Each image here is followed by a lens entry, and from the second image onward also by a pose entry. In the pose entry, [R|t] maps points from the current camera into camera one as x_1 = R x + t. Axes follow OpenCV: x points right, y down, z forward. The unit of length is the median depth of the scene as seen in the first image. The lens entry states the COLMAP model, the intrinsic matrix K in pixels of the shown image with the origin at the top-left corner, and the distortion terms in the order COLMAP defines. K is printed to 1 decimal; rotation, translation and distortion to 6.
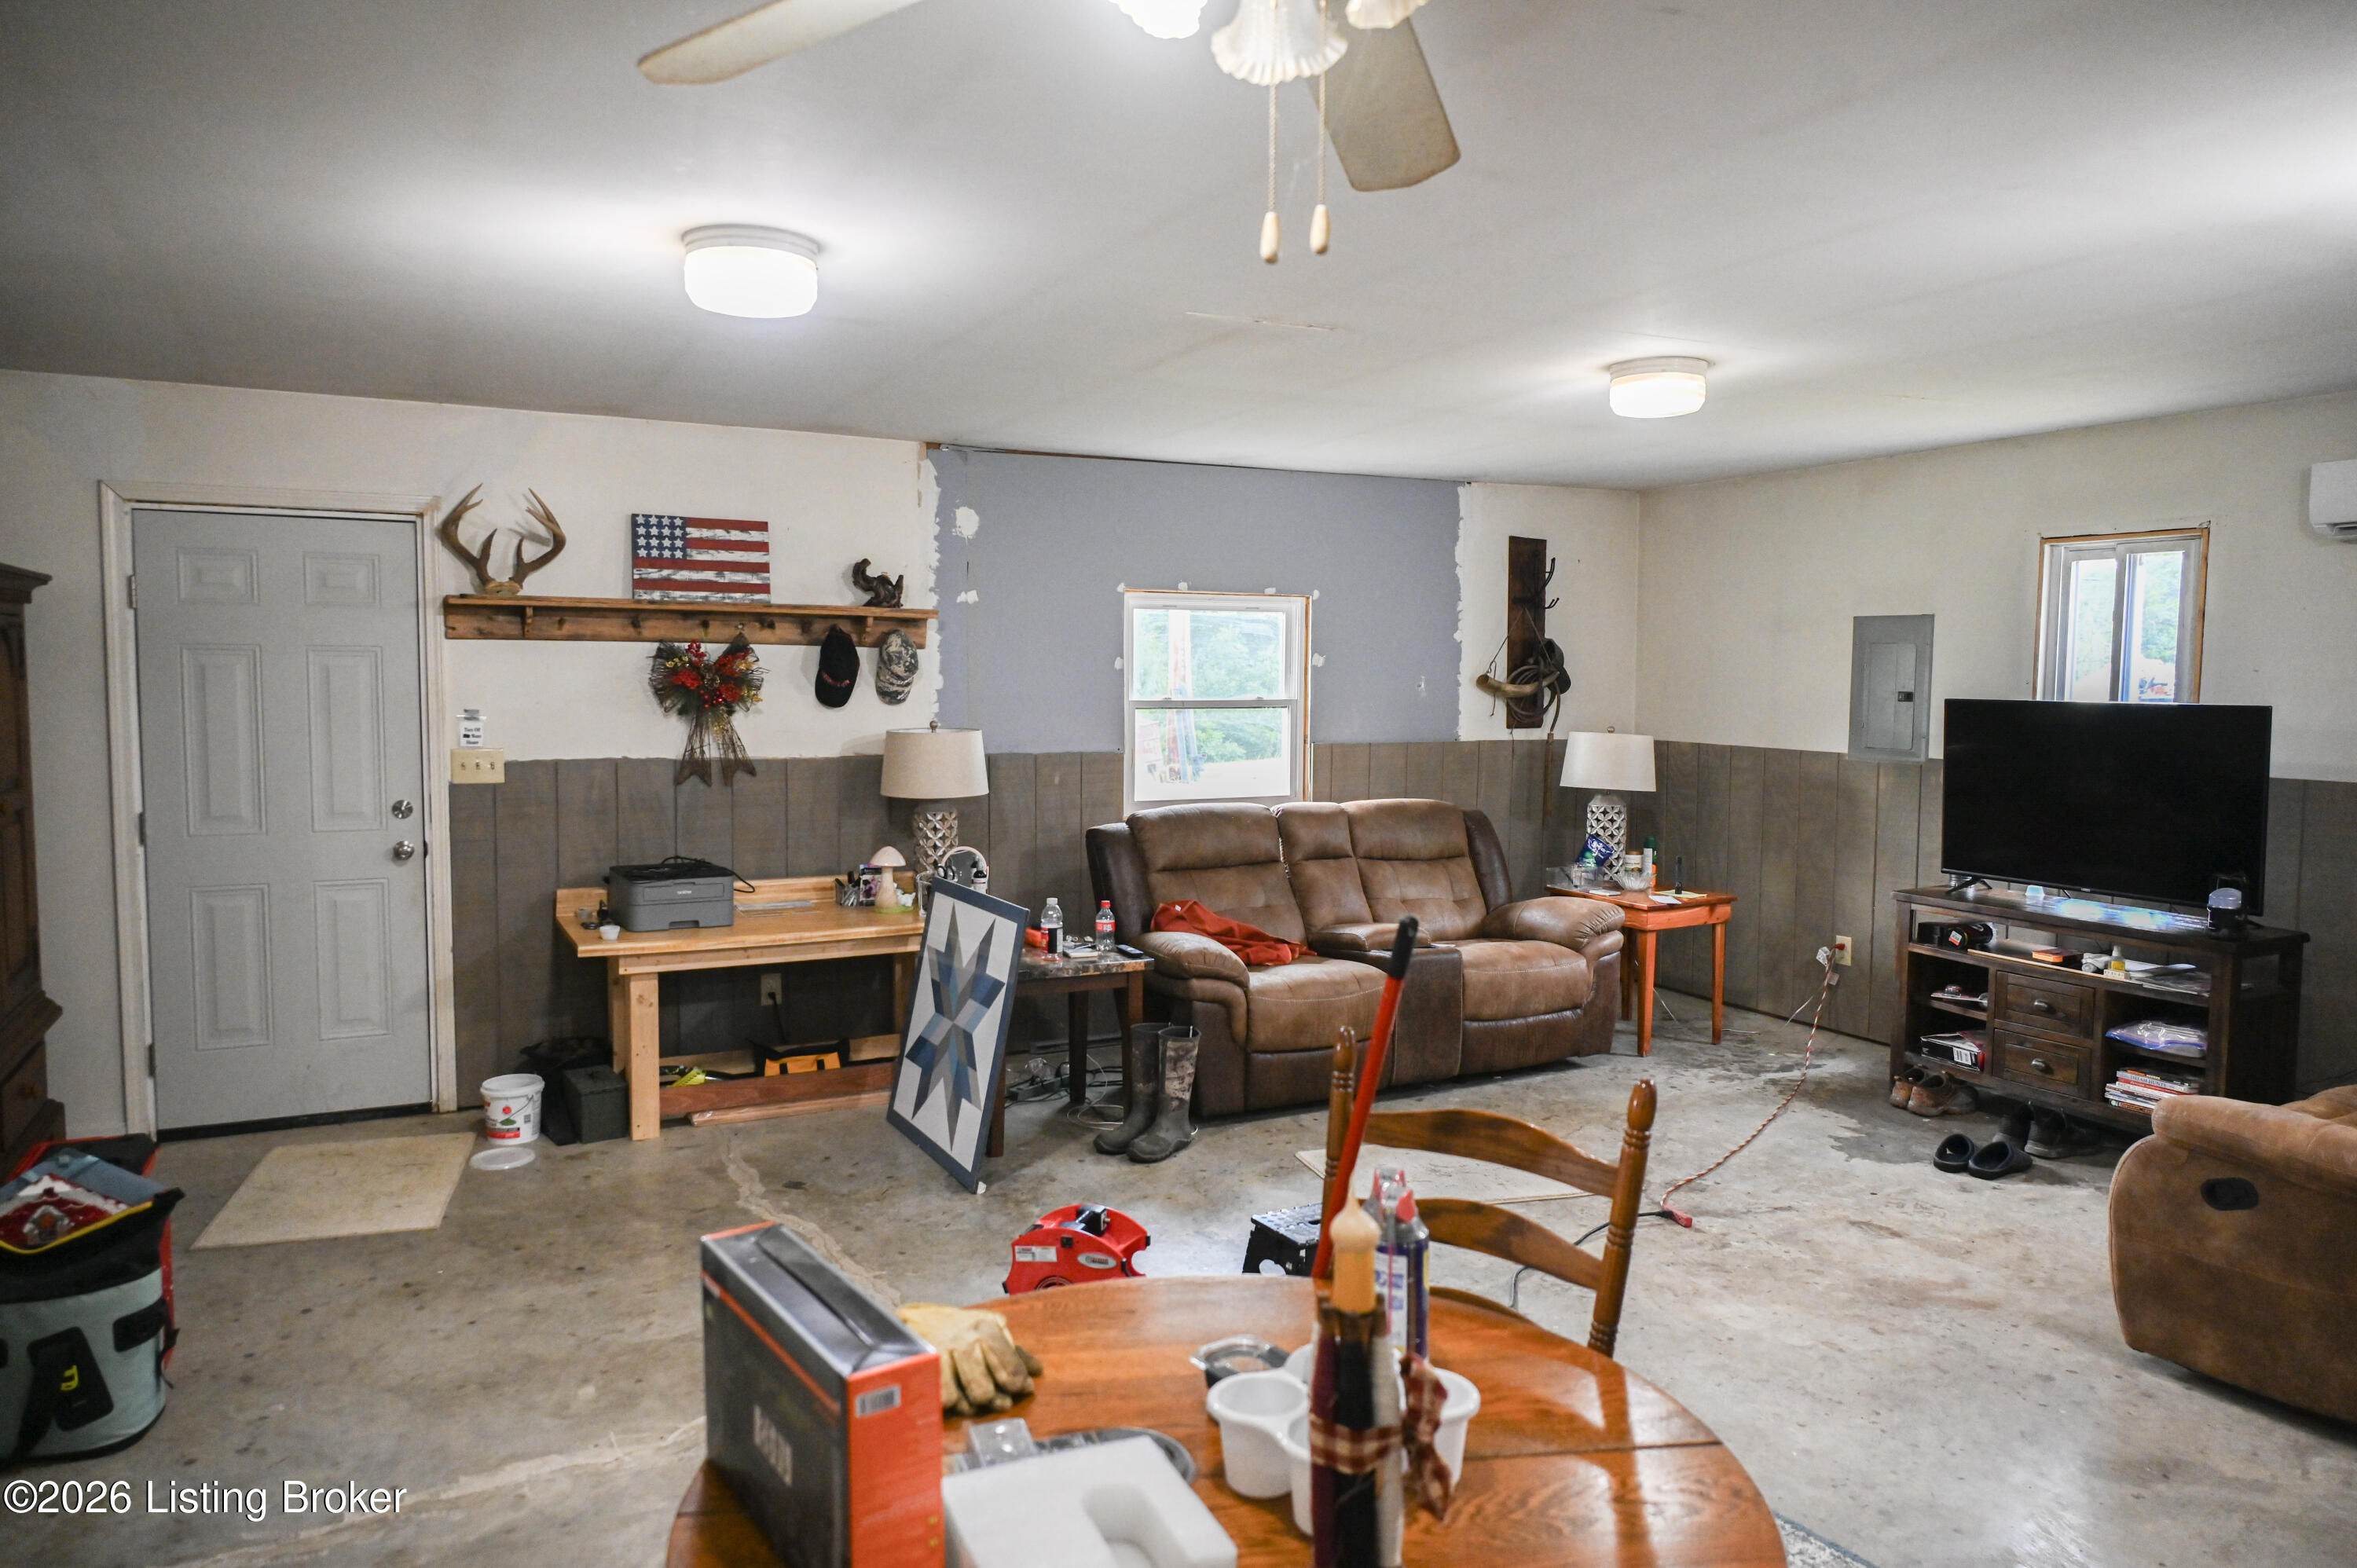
lens RADIAL K [[1530.9, 0, 1190.2], [0, 1530.9, 793.3], [0, 0, 1]] dist [-0.010546, 0.002540]
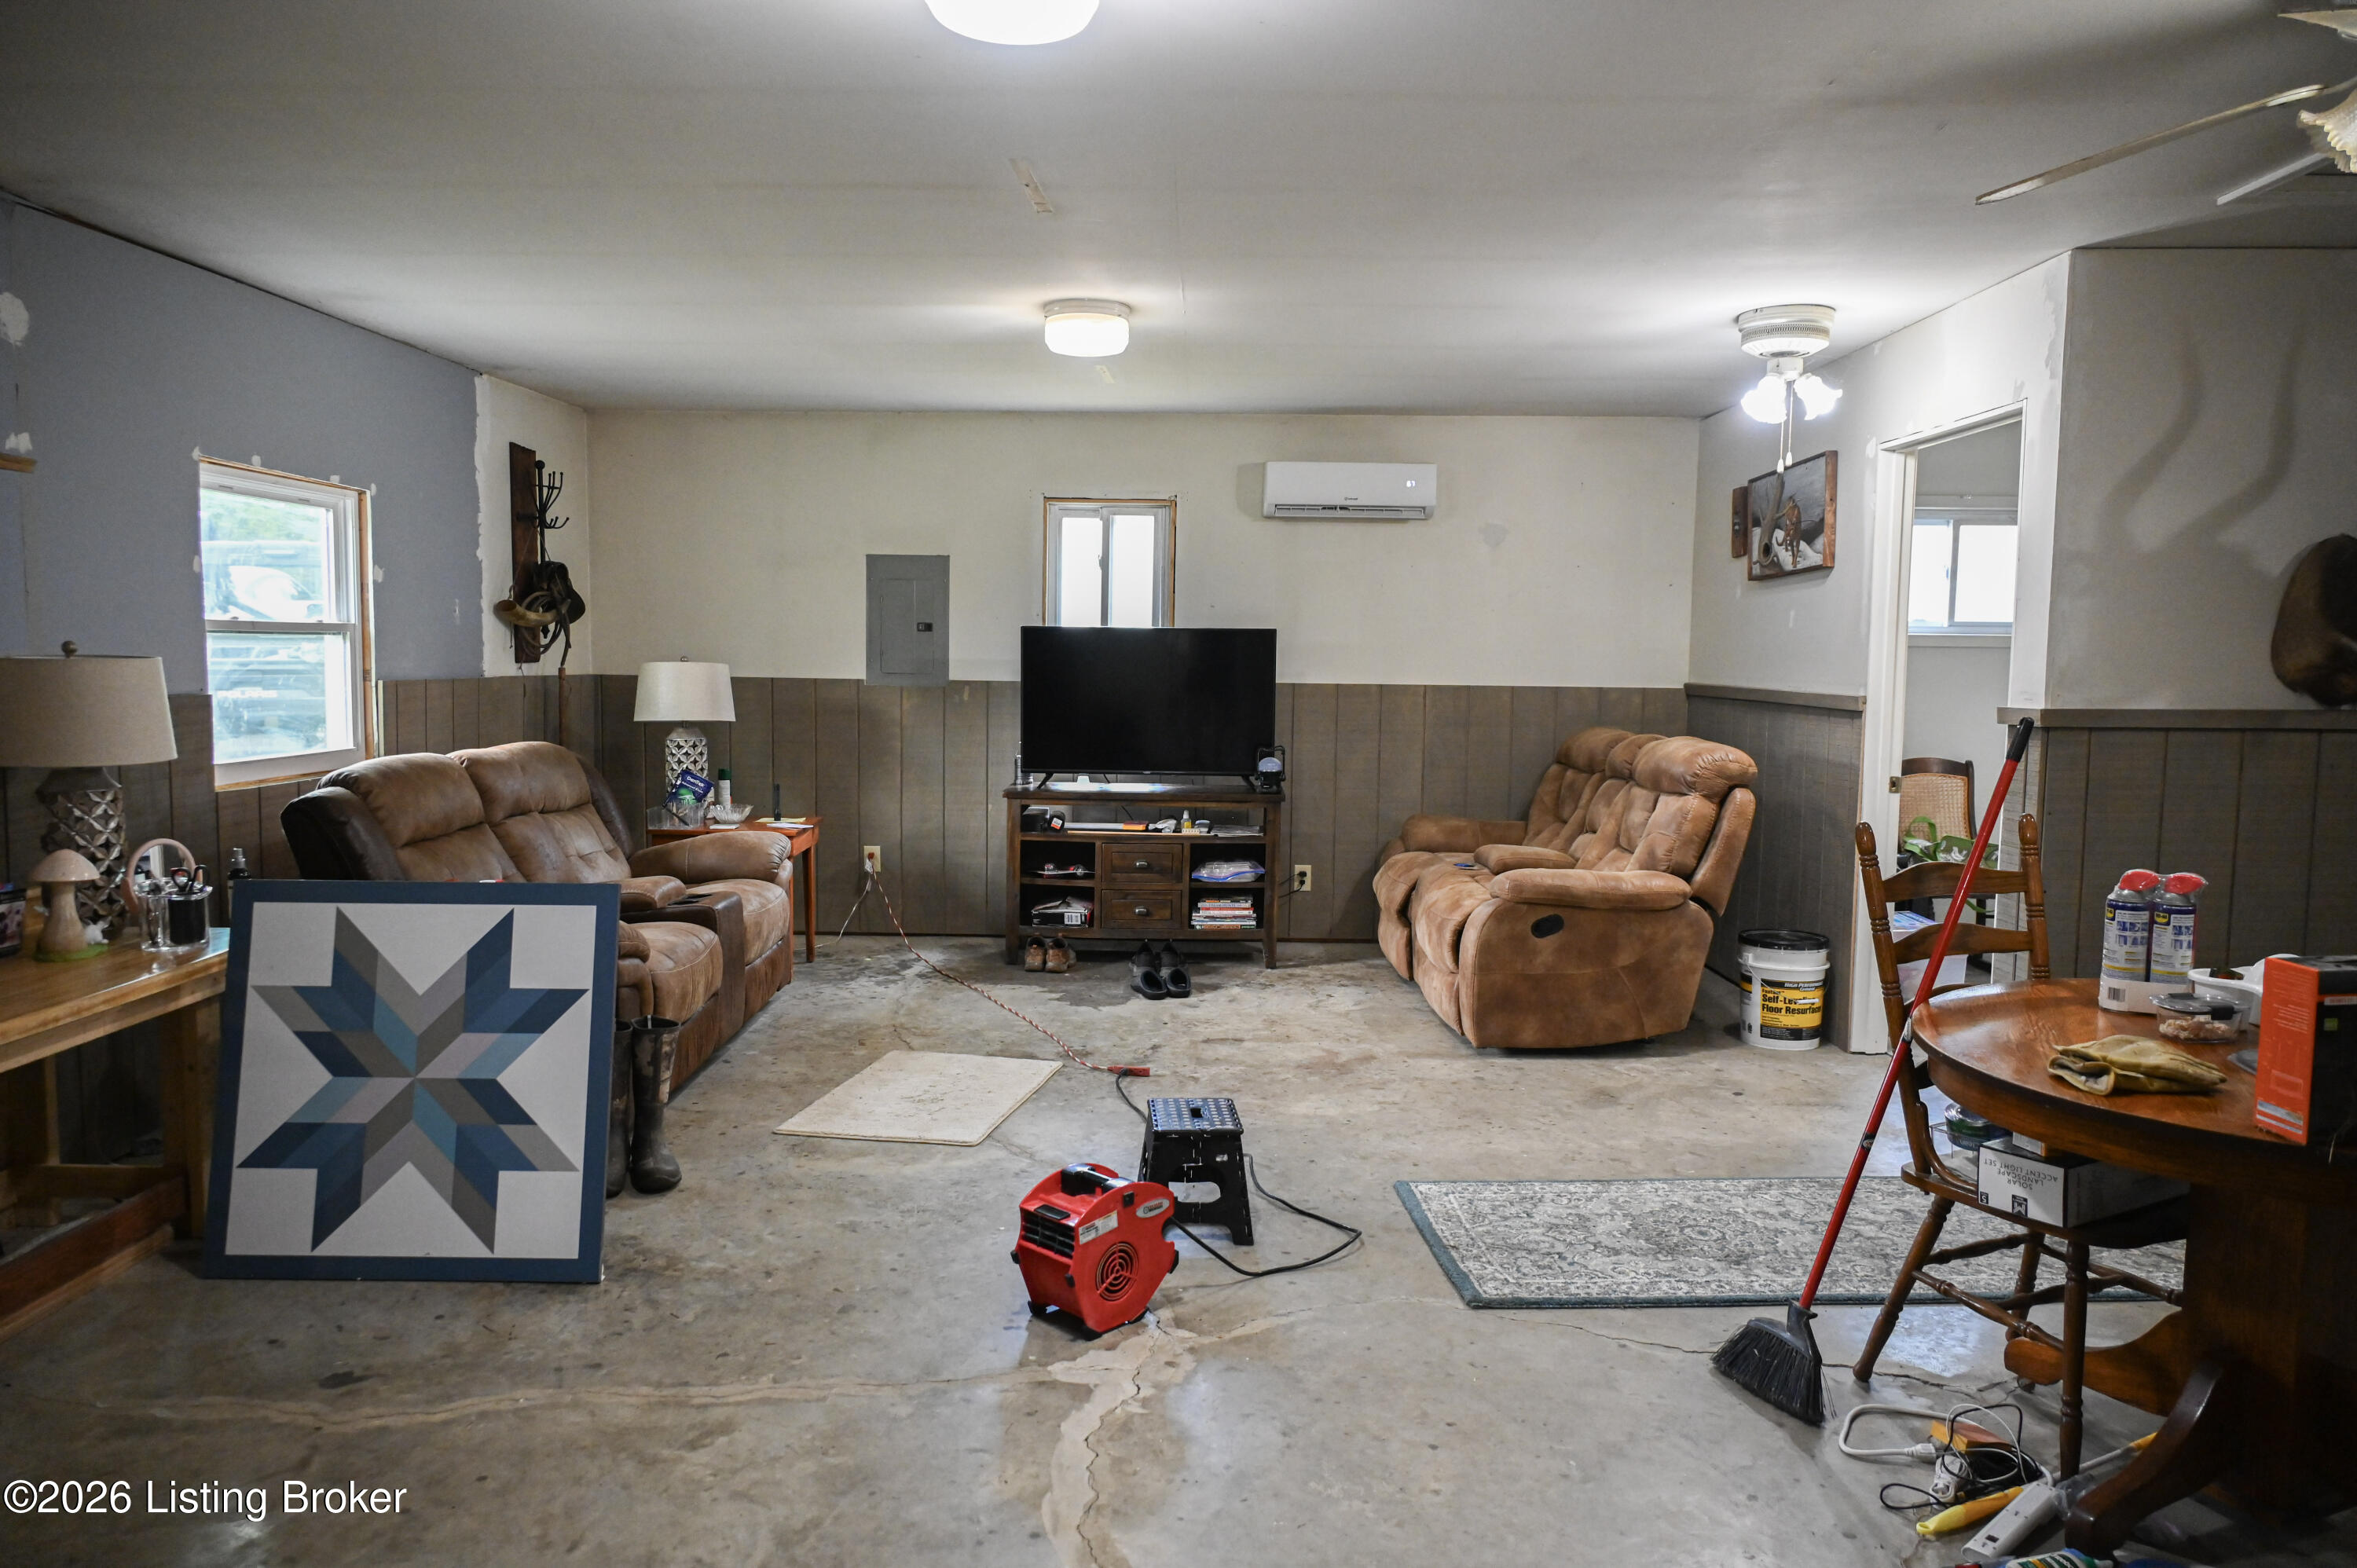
lens RADIAL K [[1530.9, 0, 1166.7], [0, 1530.9, 781.0], [0, 0, 1]] dist [-0.010546, 0.002540]
pose [[0.475247, -0.074591, 0.876685, -0.523704], [0.061194, 0.996789, 0.051637, 0.003872], [-0.877722, 0.029107, 0.478286, 0.344018]]
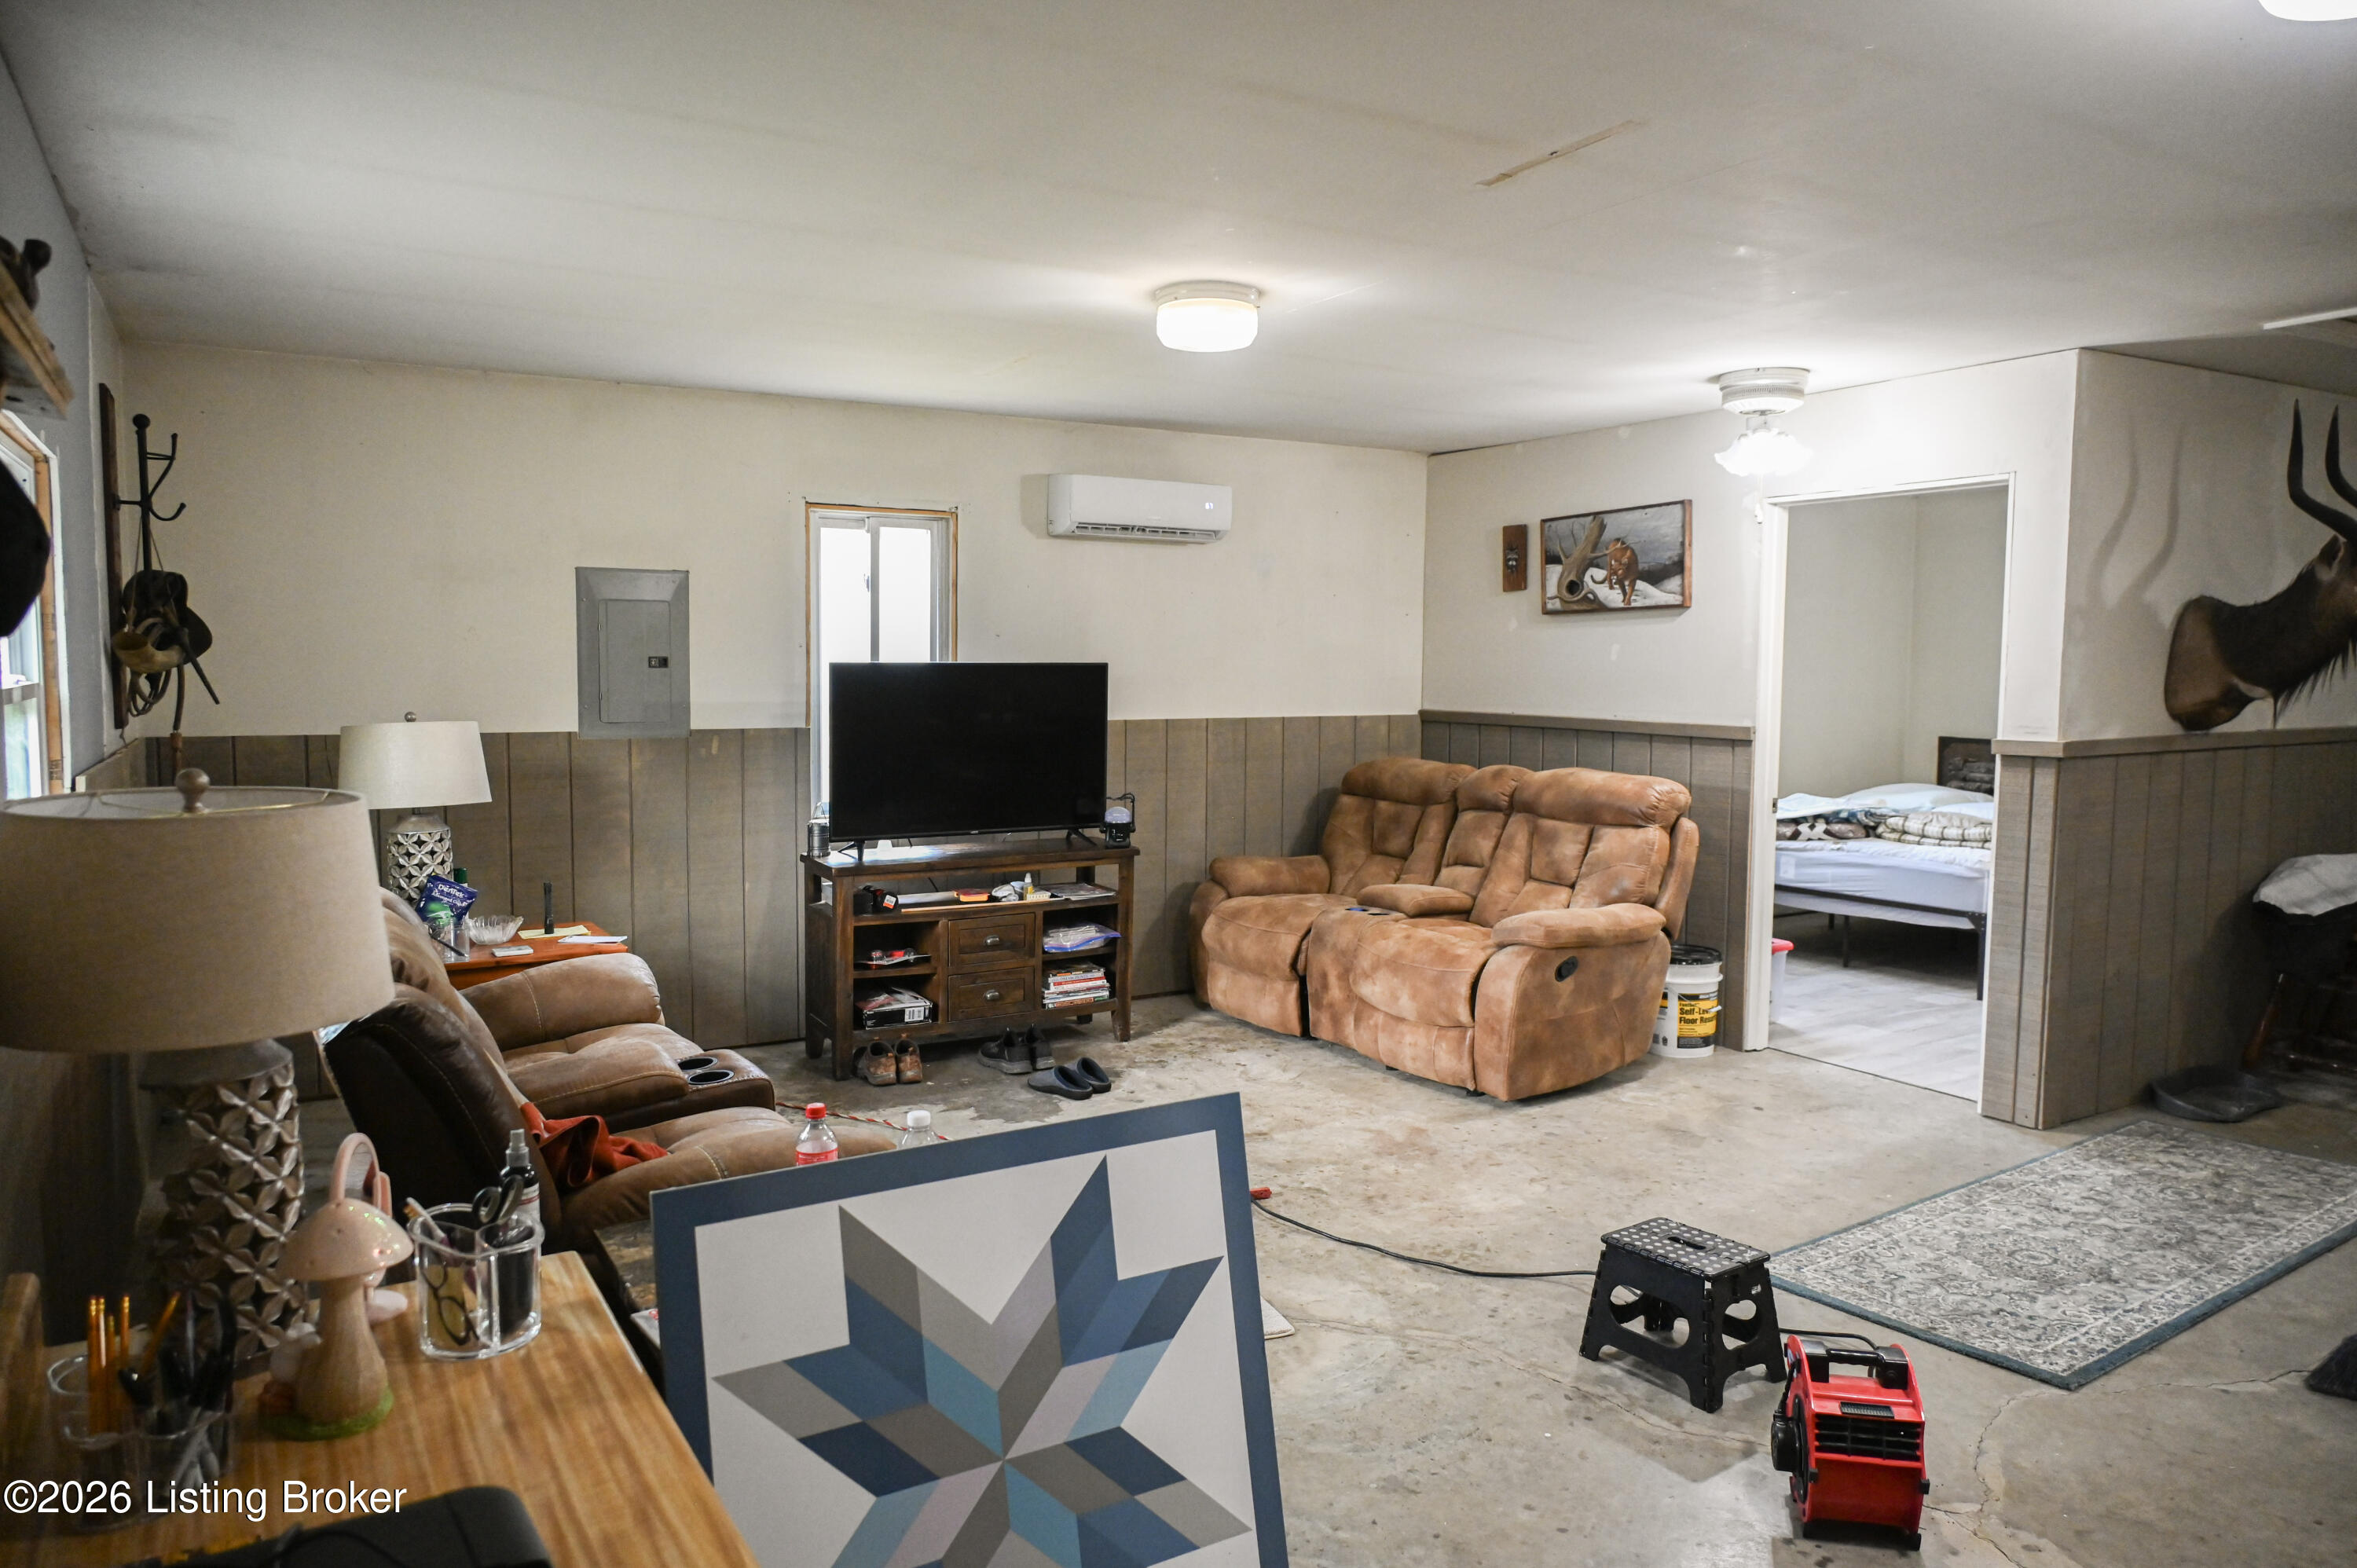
lens RADIAL K [[1530.9, 0, 1161.7], [0, 1530.9, 778.4], [0, 0, 1]] dist [-0.010546, 0.002540]
pose [[-0.053110, -0.084585, 0.995000, -0.500369], [0.075450, 0.993218, 0.088461, -0.060799], [-0.995734, 0.079771, -0.046368, 0.869458]]
